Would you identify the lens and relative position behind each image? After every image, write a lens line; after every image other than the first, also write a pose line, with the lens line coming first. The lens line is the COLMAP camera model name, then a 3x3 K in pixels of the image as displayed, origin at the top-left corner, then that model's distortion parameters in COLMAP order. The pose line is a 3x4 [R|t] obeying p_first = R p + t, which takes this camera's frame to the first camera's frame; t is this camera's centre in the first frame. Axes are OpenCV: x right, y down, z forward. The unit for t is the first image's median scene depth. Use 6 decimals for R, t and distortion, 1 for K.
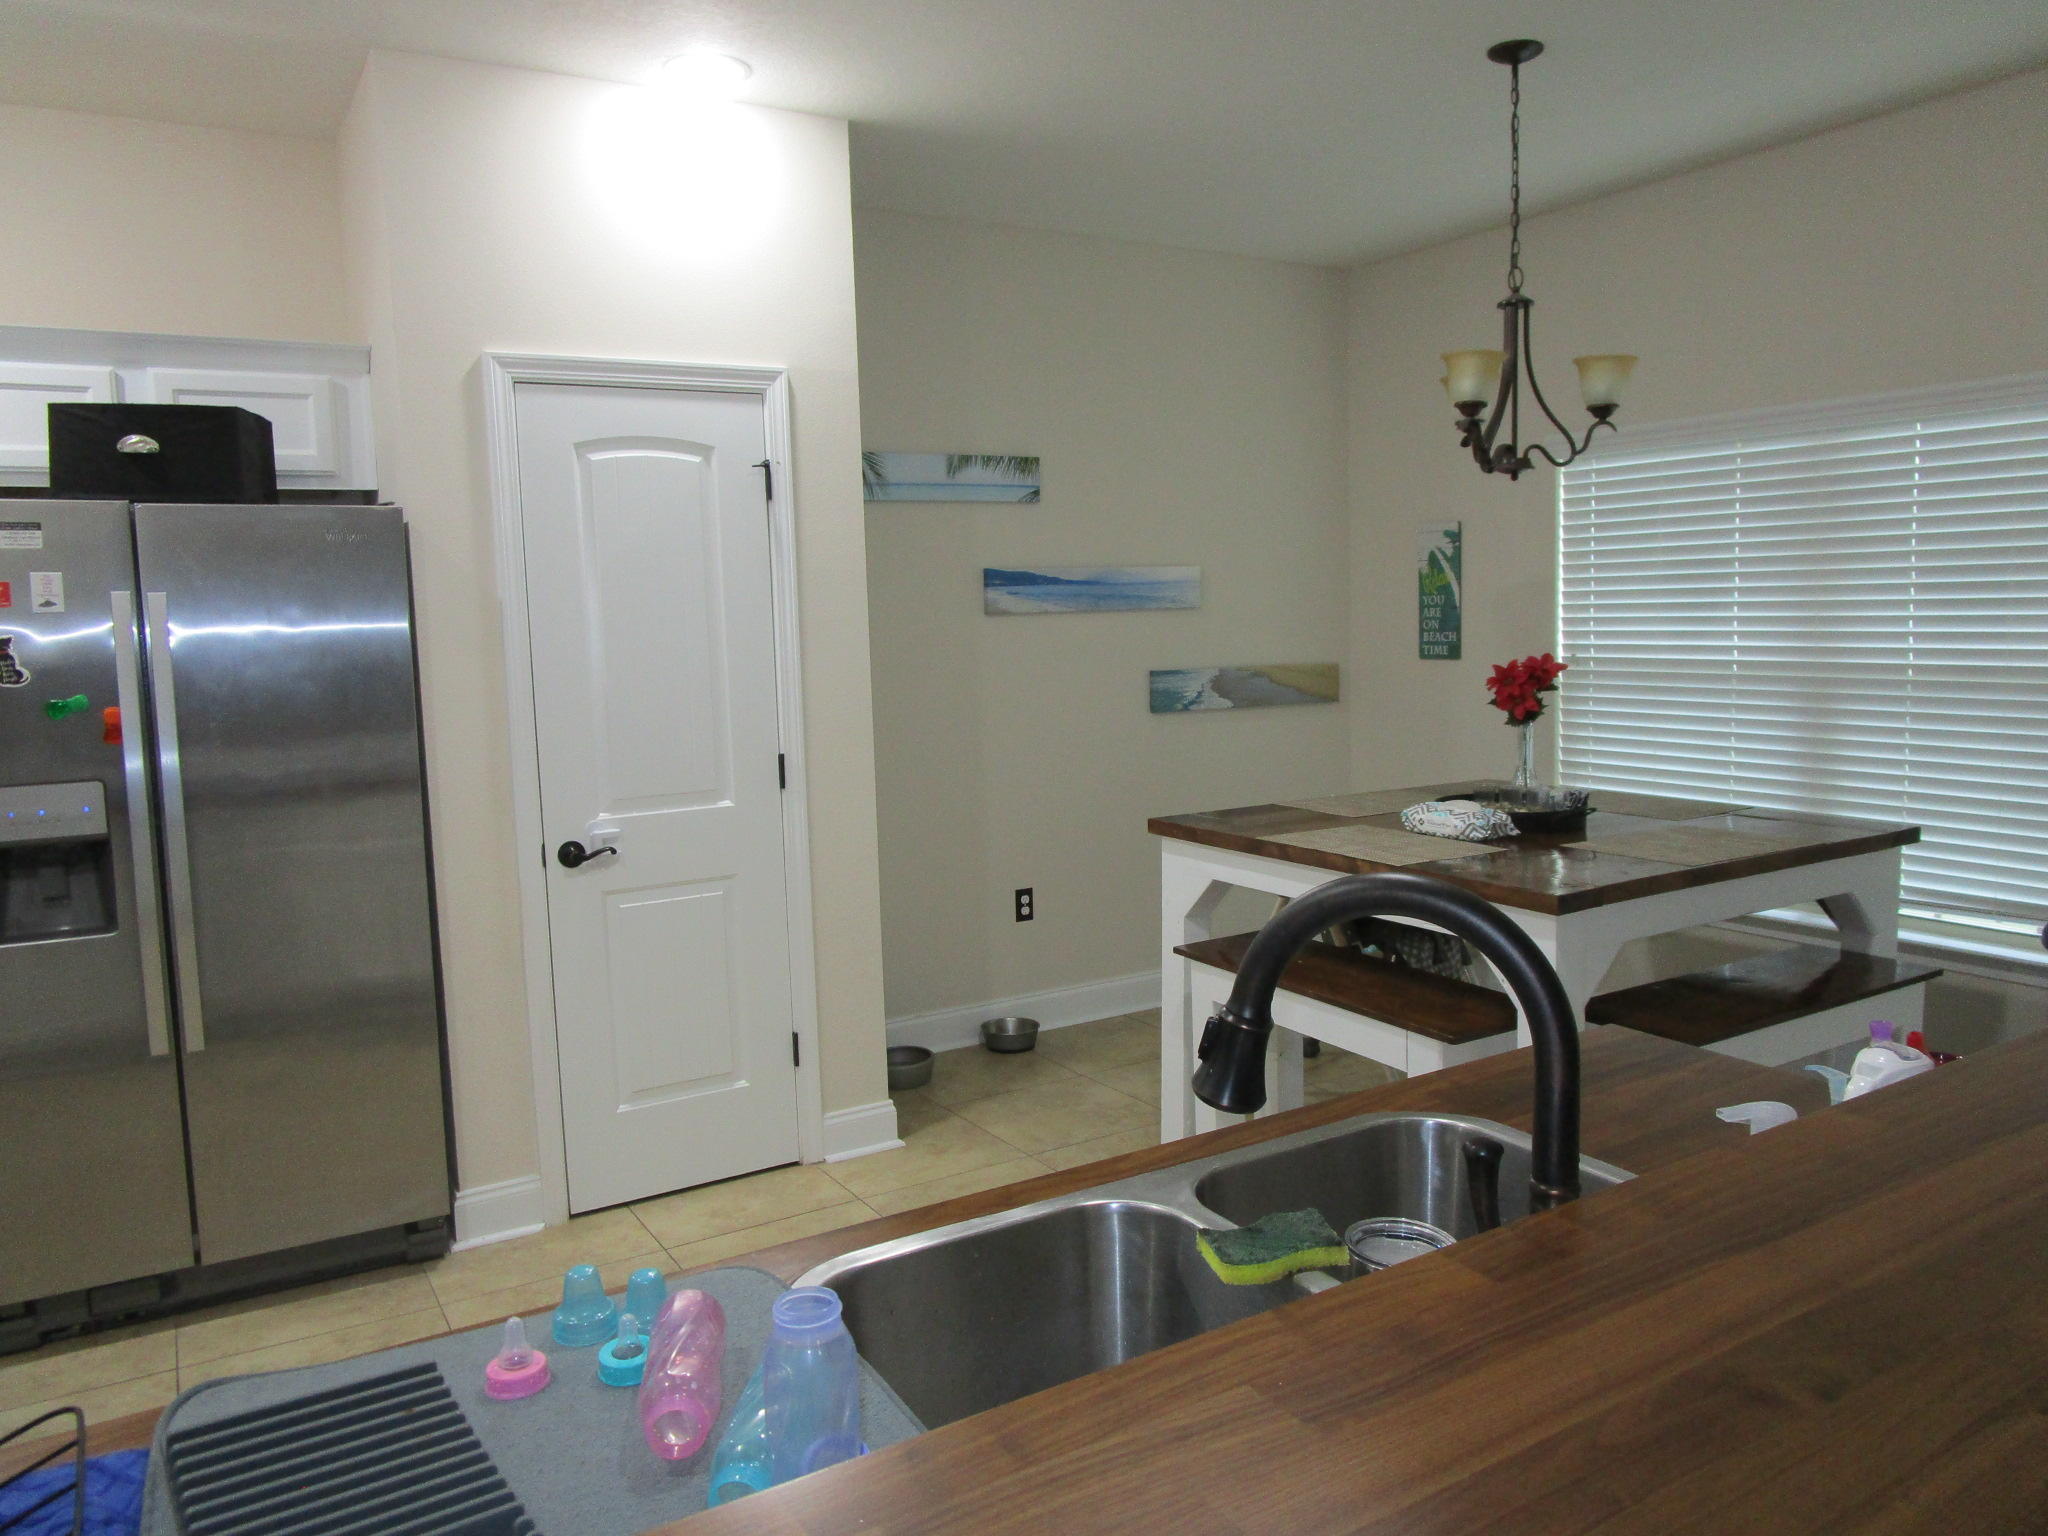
lens RADIAL K [[1459.1, 0, 1024.0], [0, 1459.1, 764.9], [0, 0, 1]] dist [-0.031621, 0.015294]
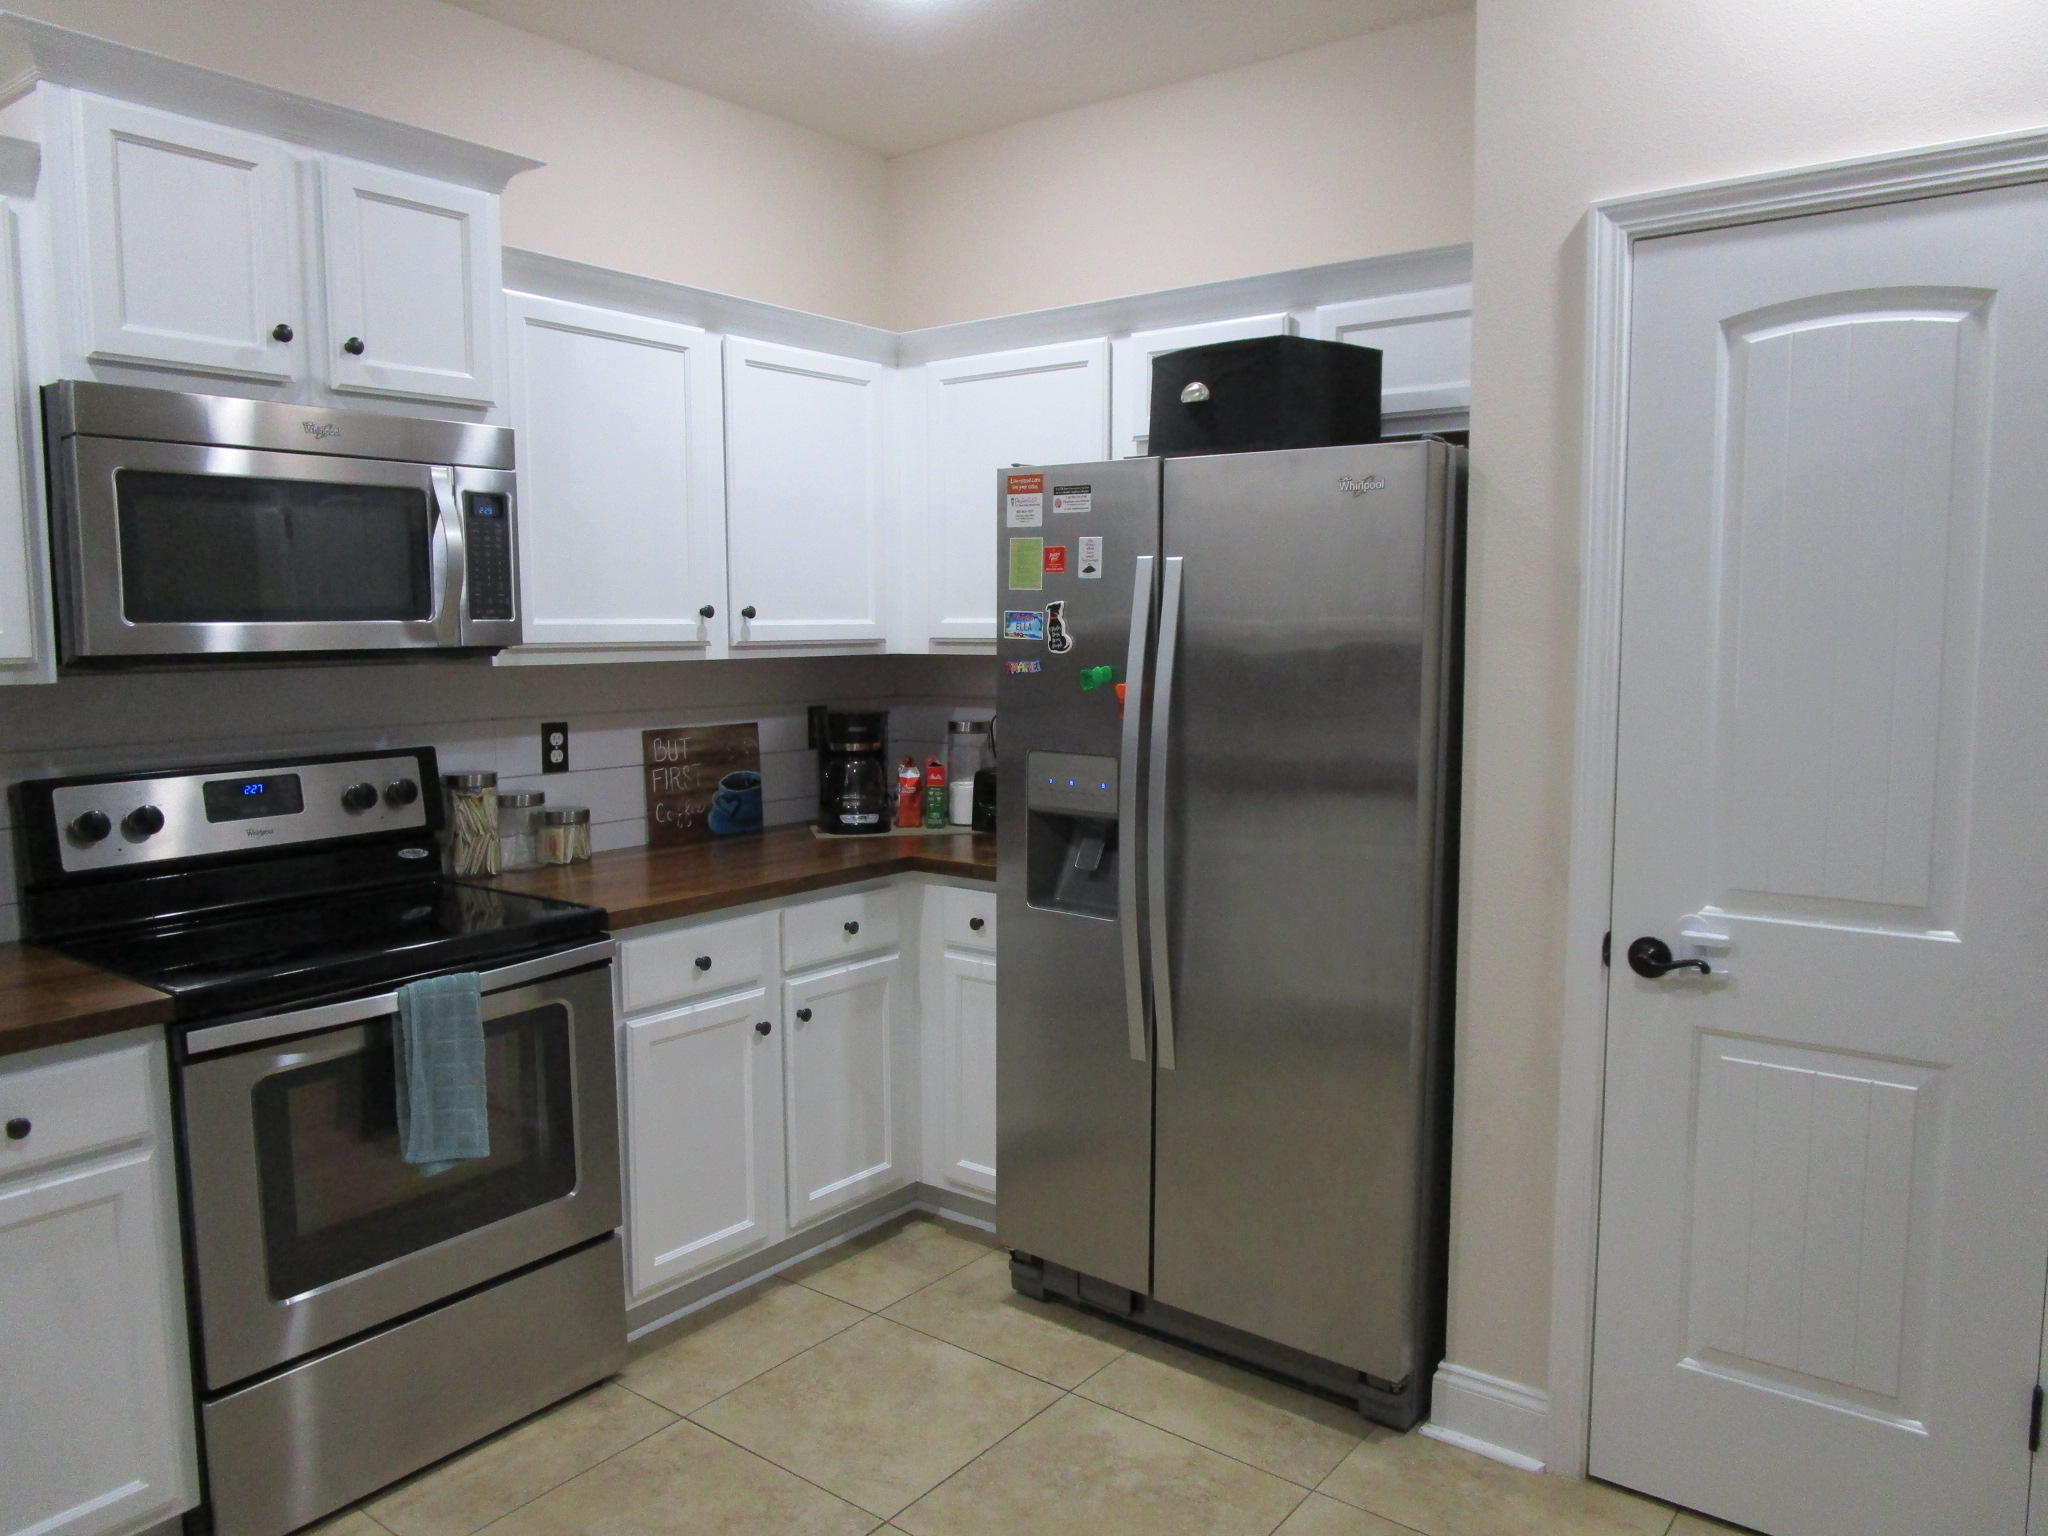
lens RADIAL K [[1459.1, 0, 1024.0], [0, 1459.1, 764.9], [0, 0, 1]] dist [-0.031621, 0.015294]
pose [[0.364602, 0.123251, -0.922971, 0.189273], [-0.109888, 0.989970, 0.088789, -0.054571], [0.924657, 0.069050, 0.374489, 0.514794]]
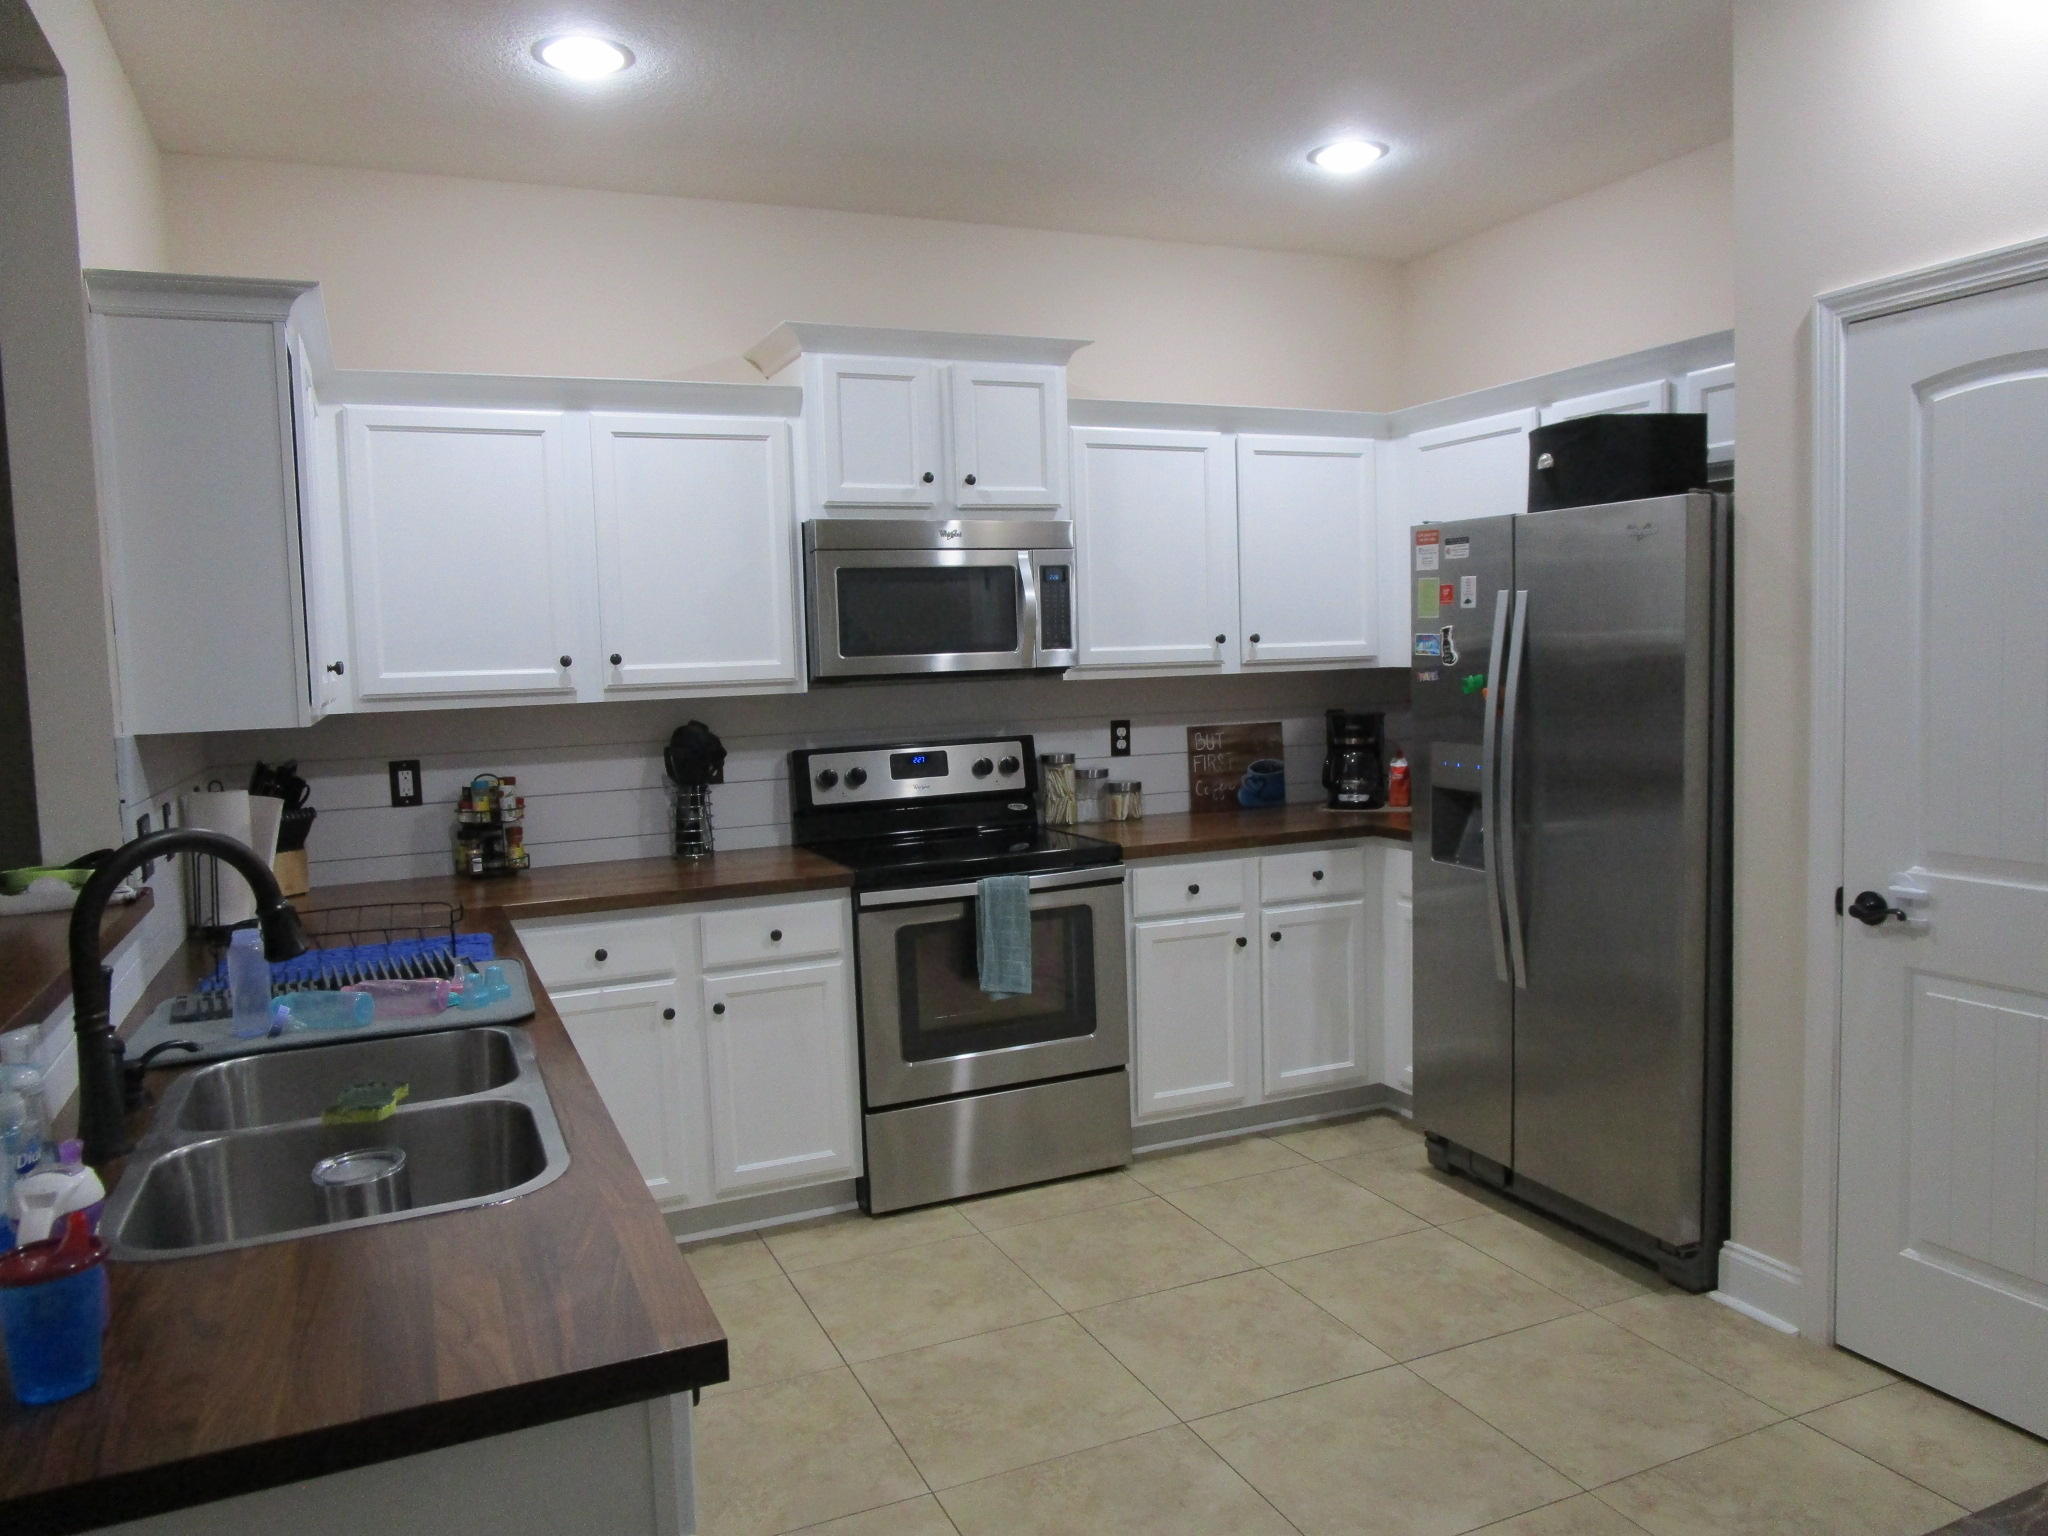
lens RADIAL K [[1459.1, 0, 1024.0], [0, 1459.1, 764.9], [0, 0, 1]] dist [-0.031621, 0.015294]
pose [[-0.123785, 0.115403, -0.985576, 0.544725], [-0.073822, 0.989391, 0.125121, -0.085435], [0.989559, 0.088245, -0.113953, 0.659528]]
